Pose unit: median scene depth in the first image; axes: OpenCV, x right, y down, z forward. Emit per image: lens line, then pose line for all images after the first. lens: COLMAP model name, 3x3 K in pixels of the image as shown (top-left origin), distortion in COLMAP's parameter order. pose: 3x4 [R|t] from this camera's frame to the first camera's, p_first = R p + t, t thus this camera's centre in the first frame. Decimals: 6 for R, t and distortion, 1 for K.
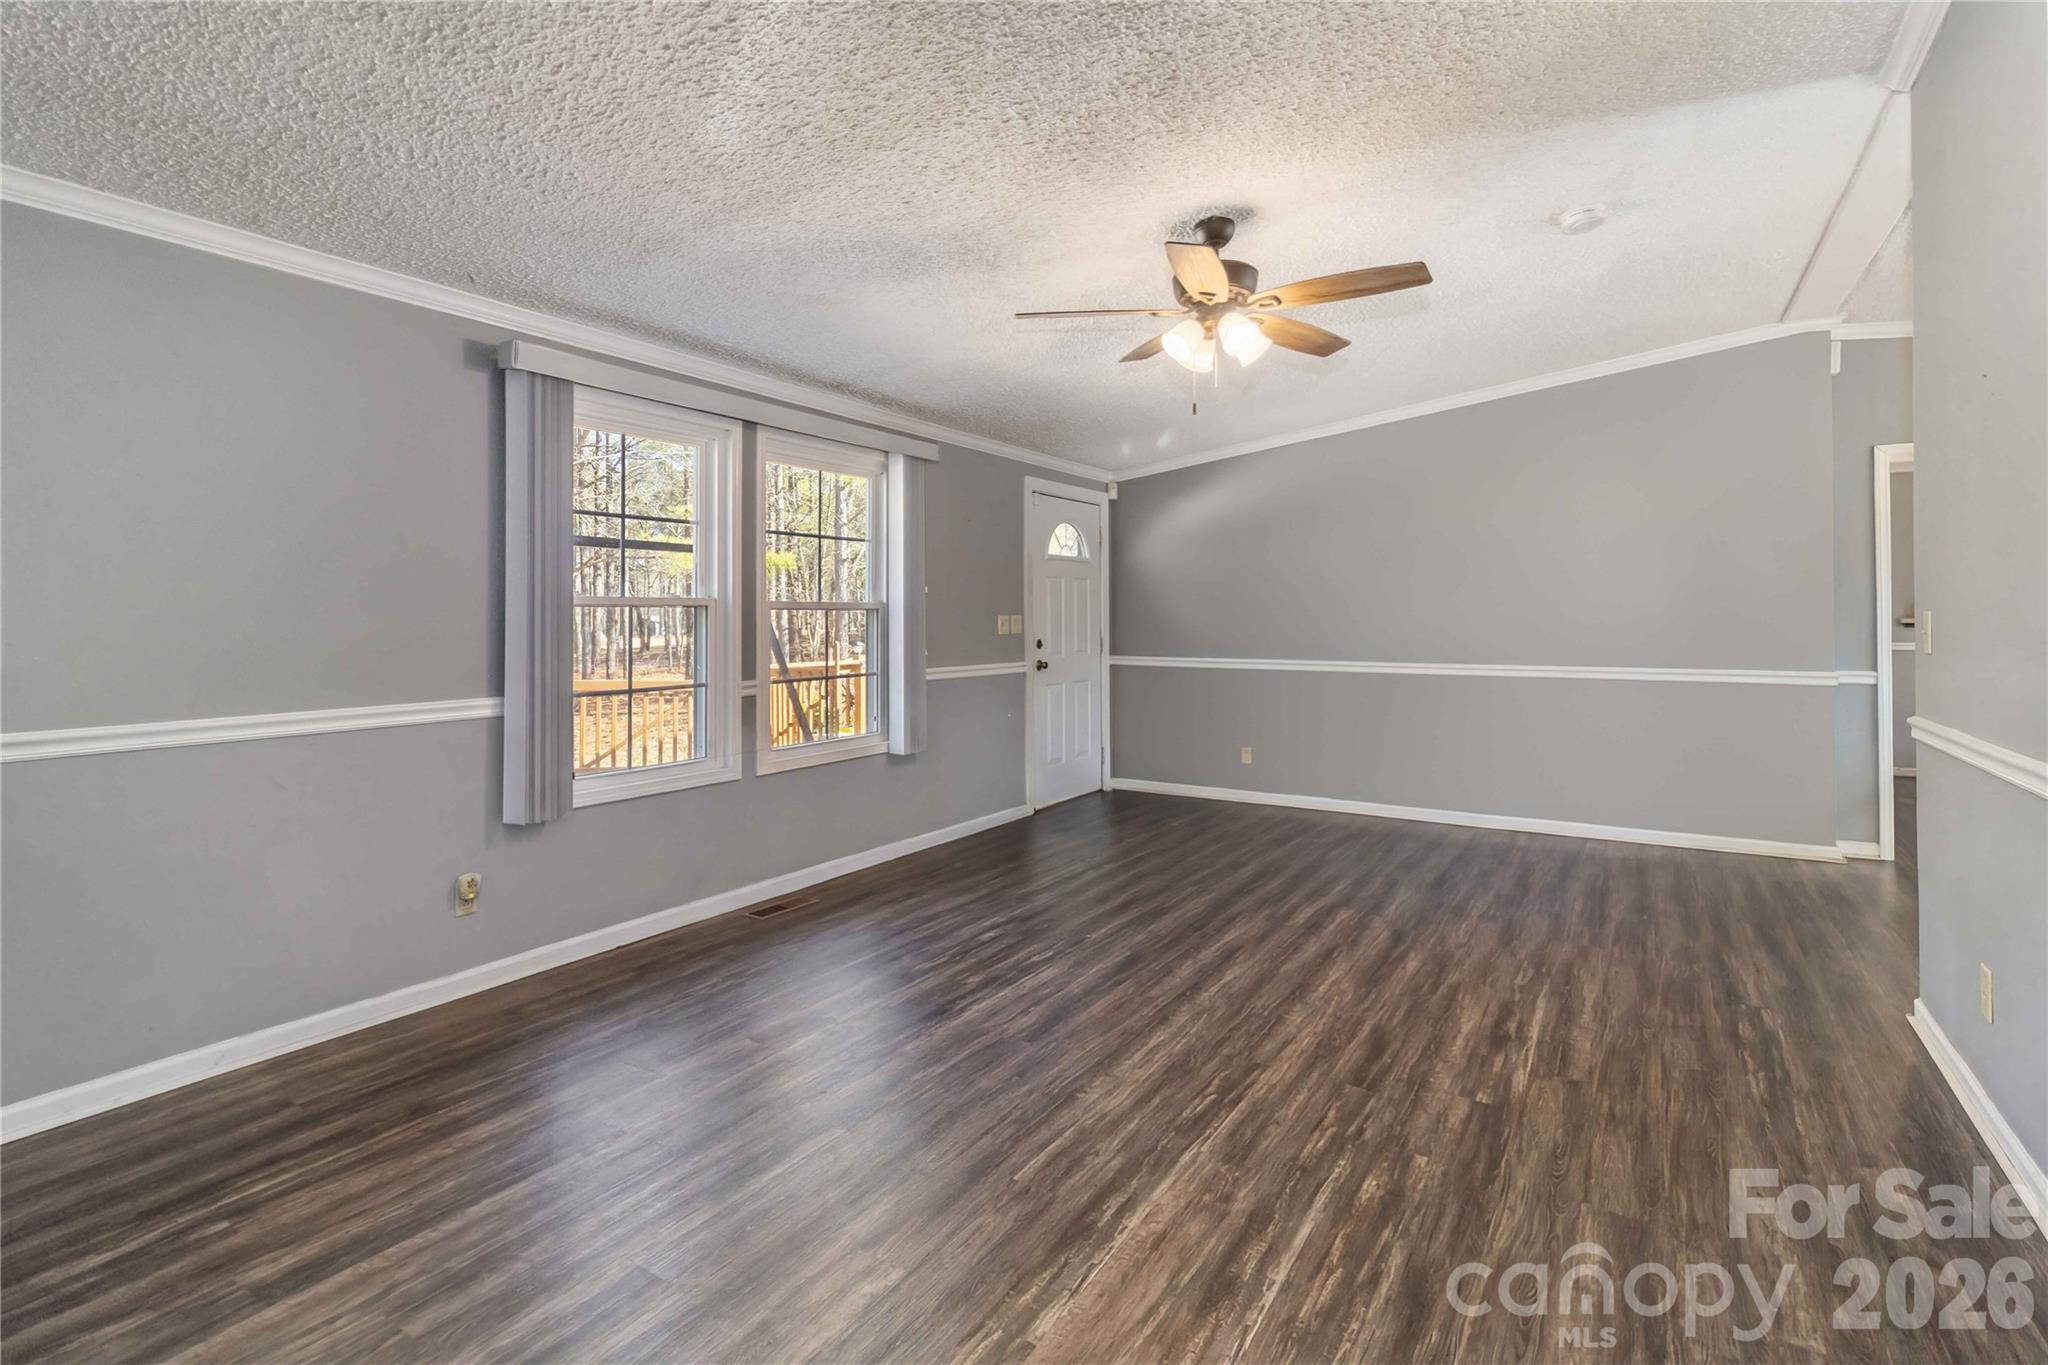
lens RADIAL K [[980.9, 0, 1008.3], [0, 980.9, 605.7], [0, 0, 1]] dist [-0.001516, -0.000090]
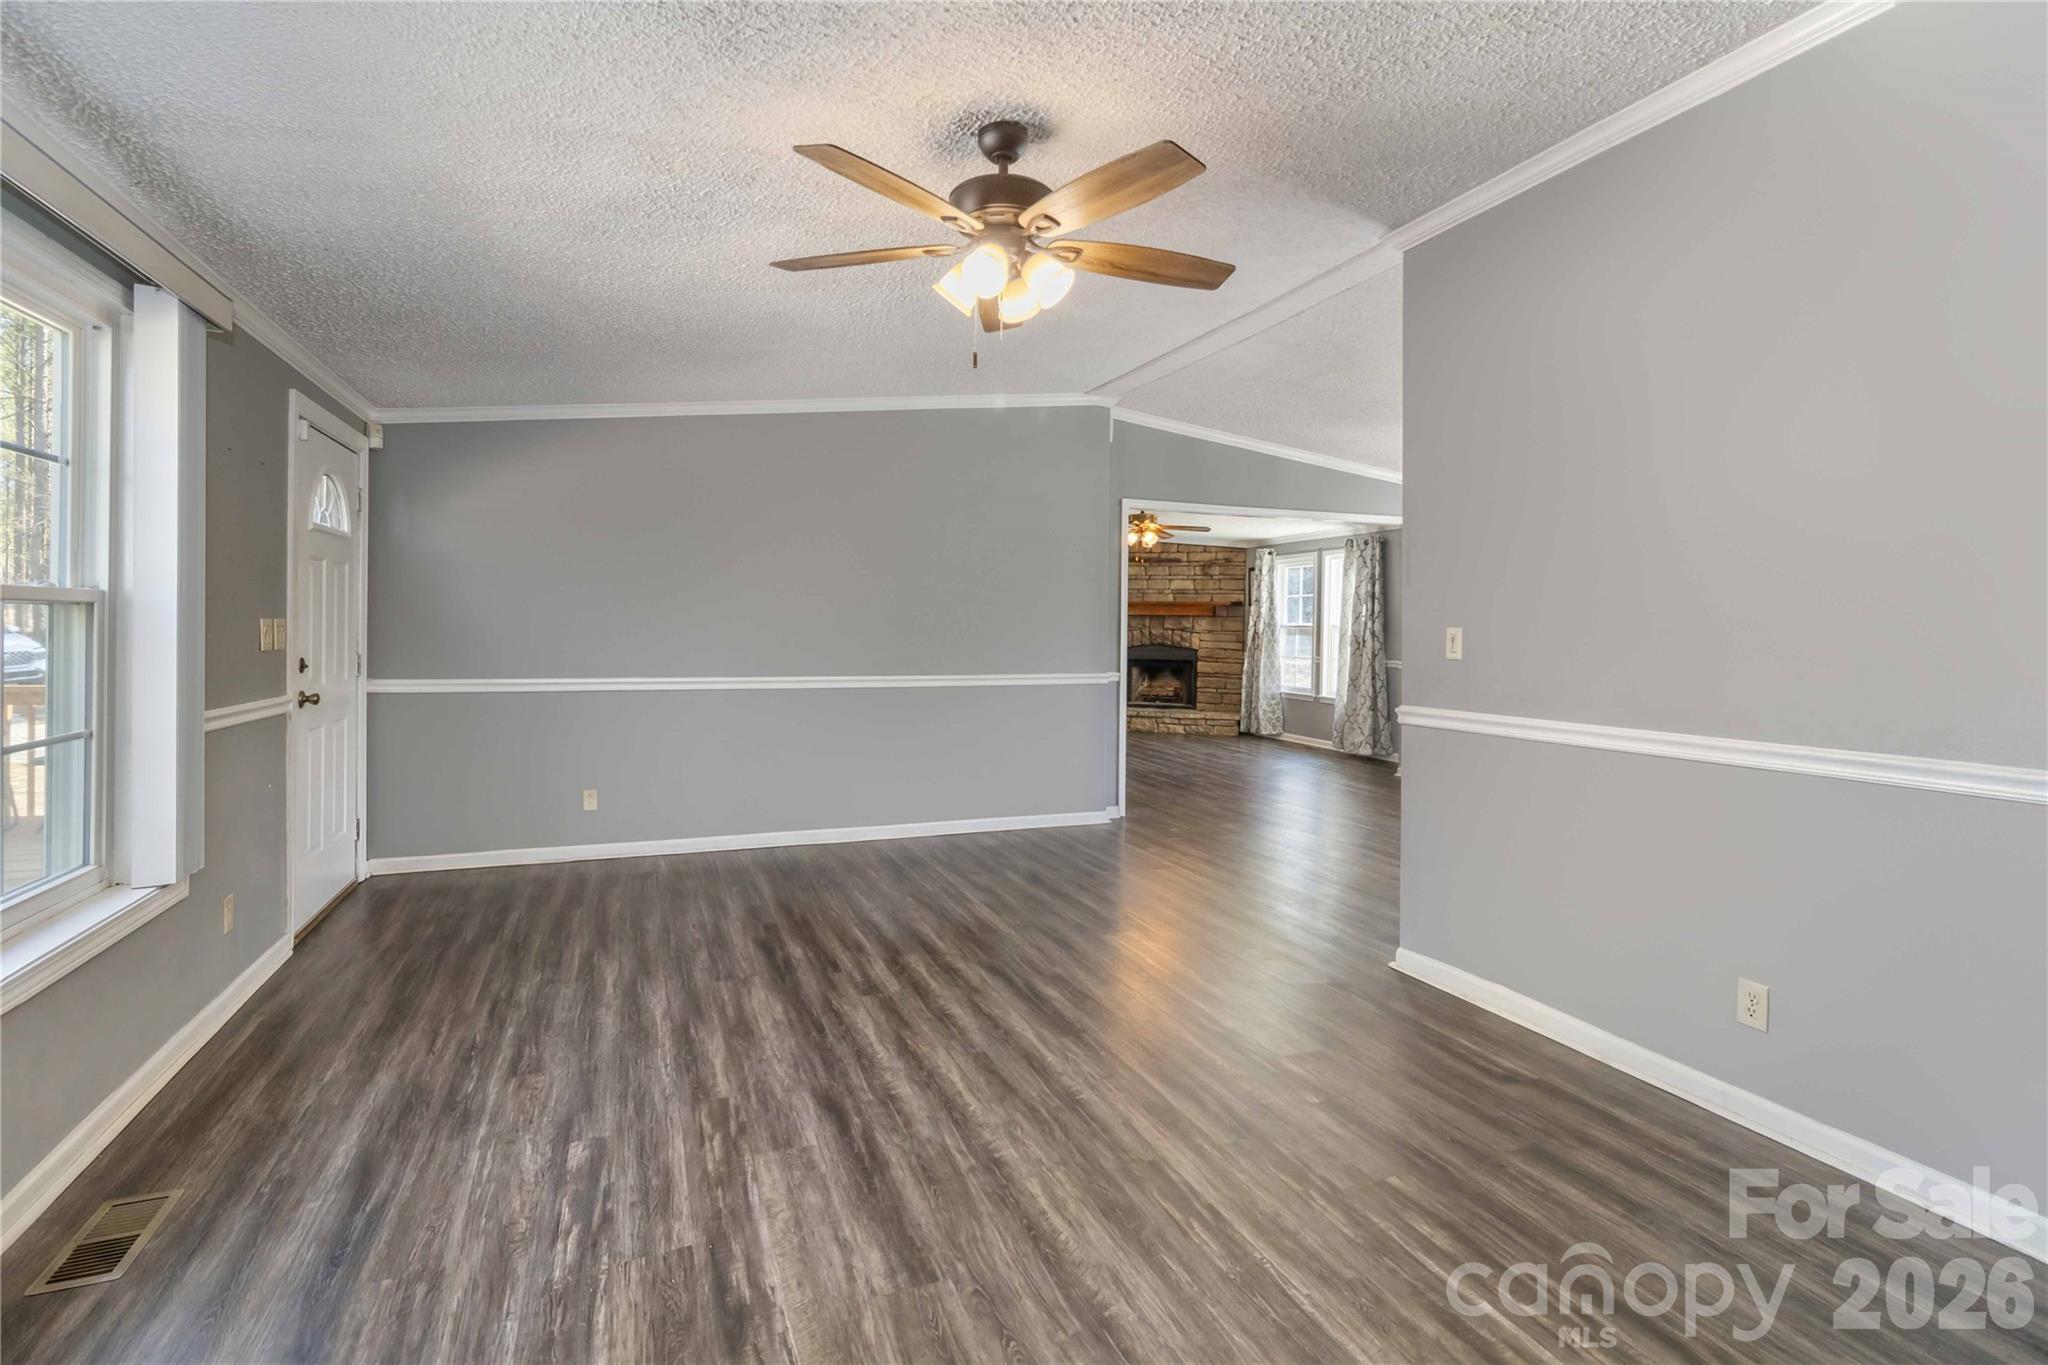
lens RADIAL K [[993.6, 0, 1026.1], [0, 993.6, 633.7], [0, 0, 1]] dist [0.002609, 0.000081]
pose [[0.575559, 0.005127, 0.817744, -0.445843], [-0.021288, 0.999735, 0.008715, 0.007890], [-0.817483, -0.022424, 0.575516, 0.532615]]
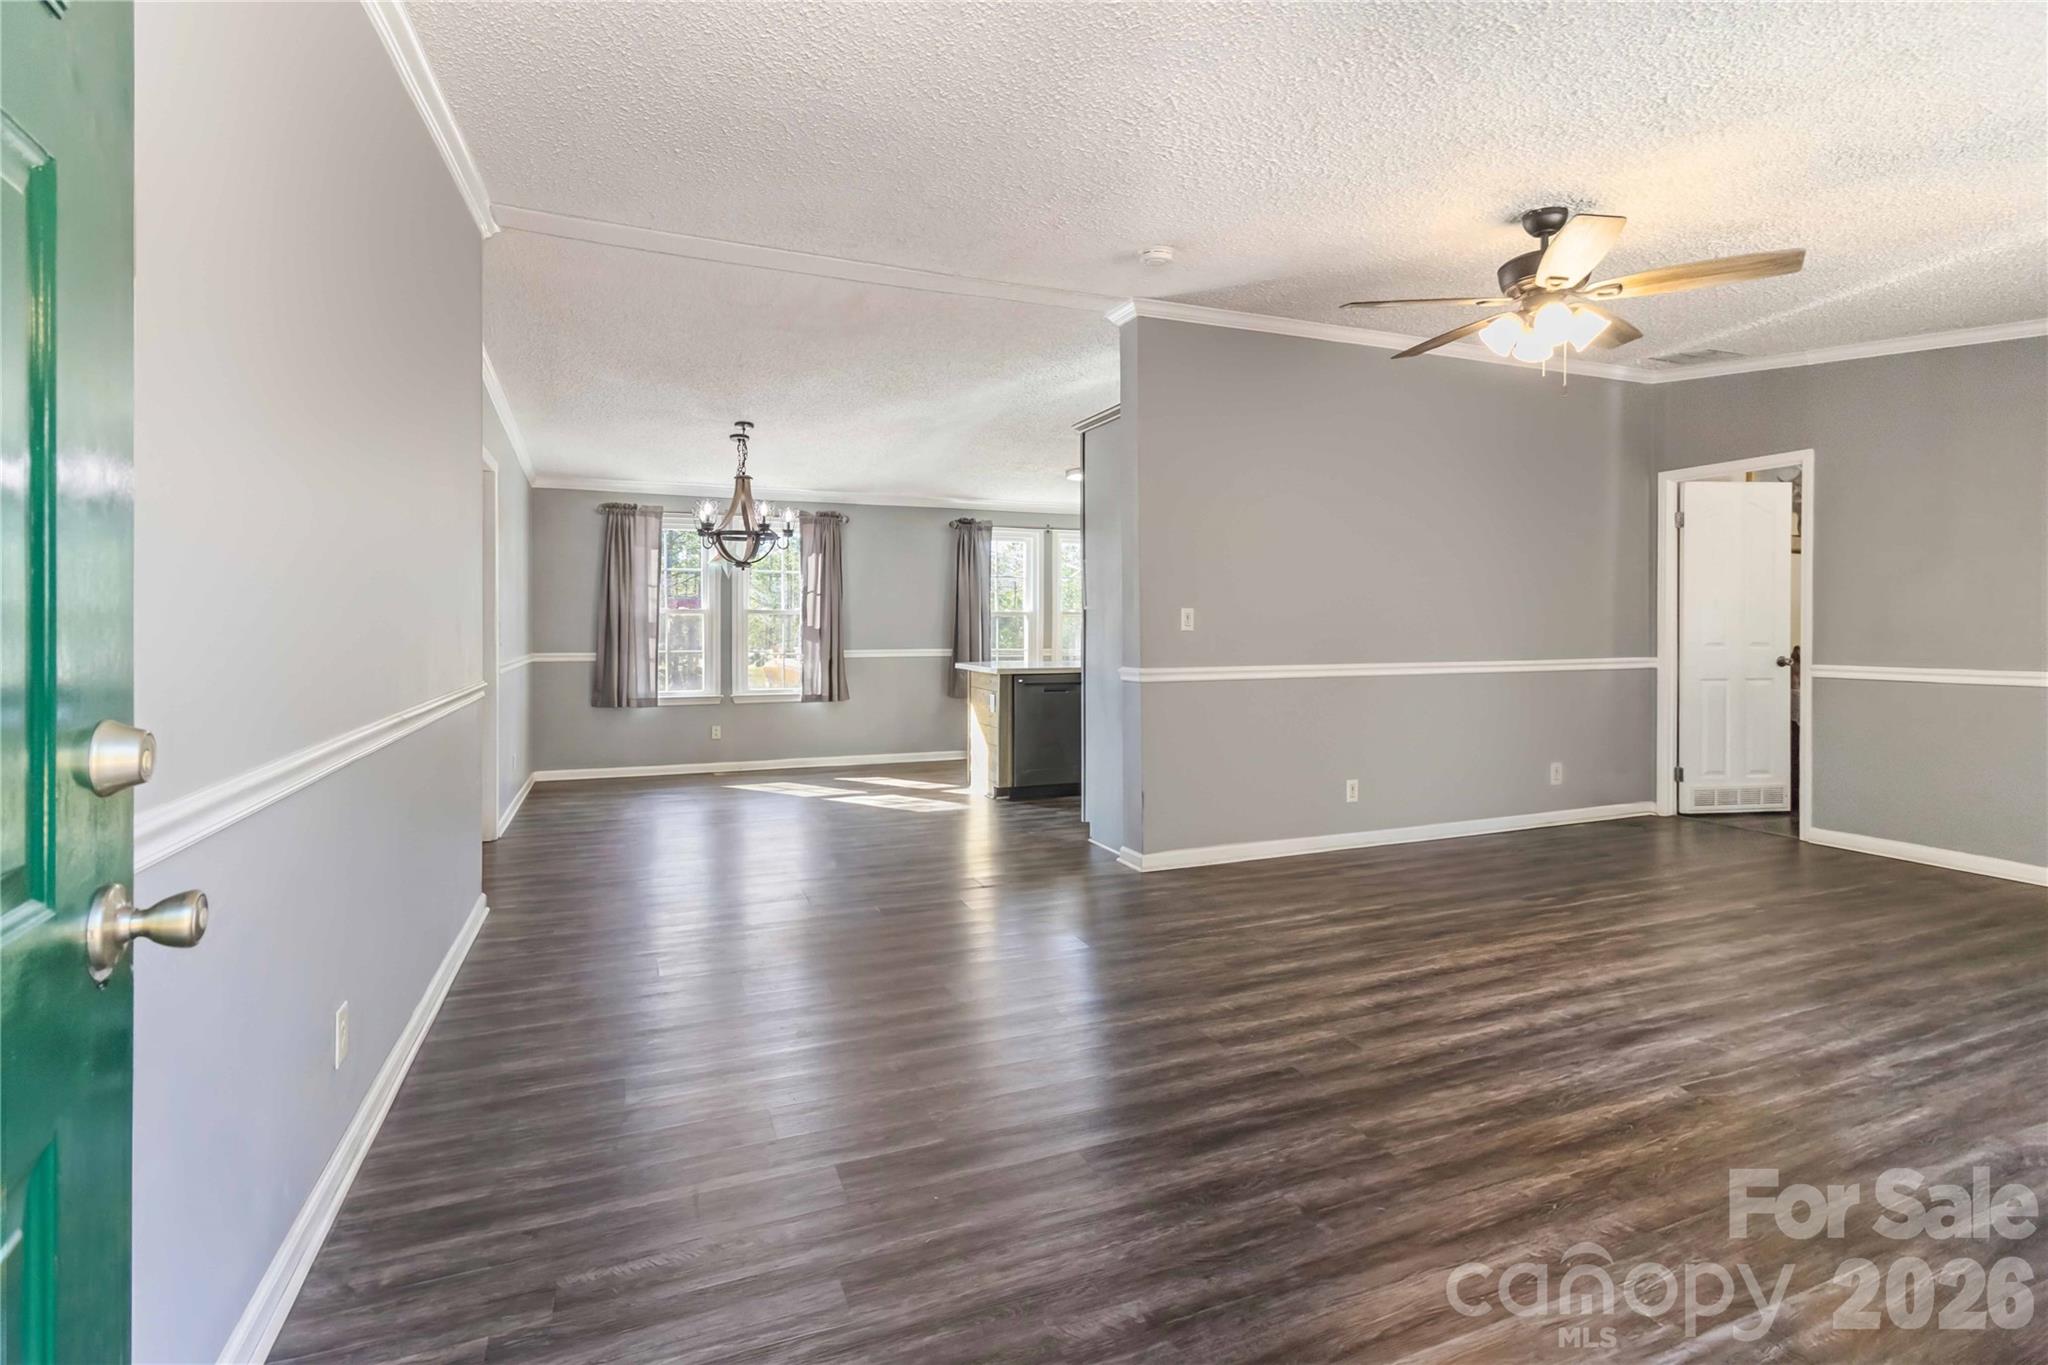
lens RADIAL K [[950.6, 0, 1026.8], [0, 950.6, 636.7], [0, 0, 1]] dist [0.000511, 0.001045]
pose [[-0.824678, -0.002929, 0.565595, 0.102044], [-0.002285, 0.999996, 0.001847, 0.042676], [-0.565598, 0.000231, -0.824681, 2.165245]]
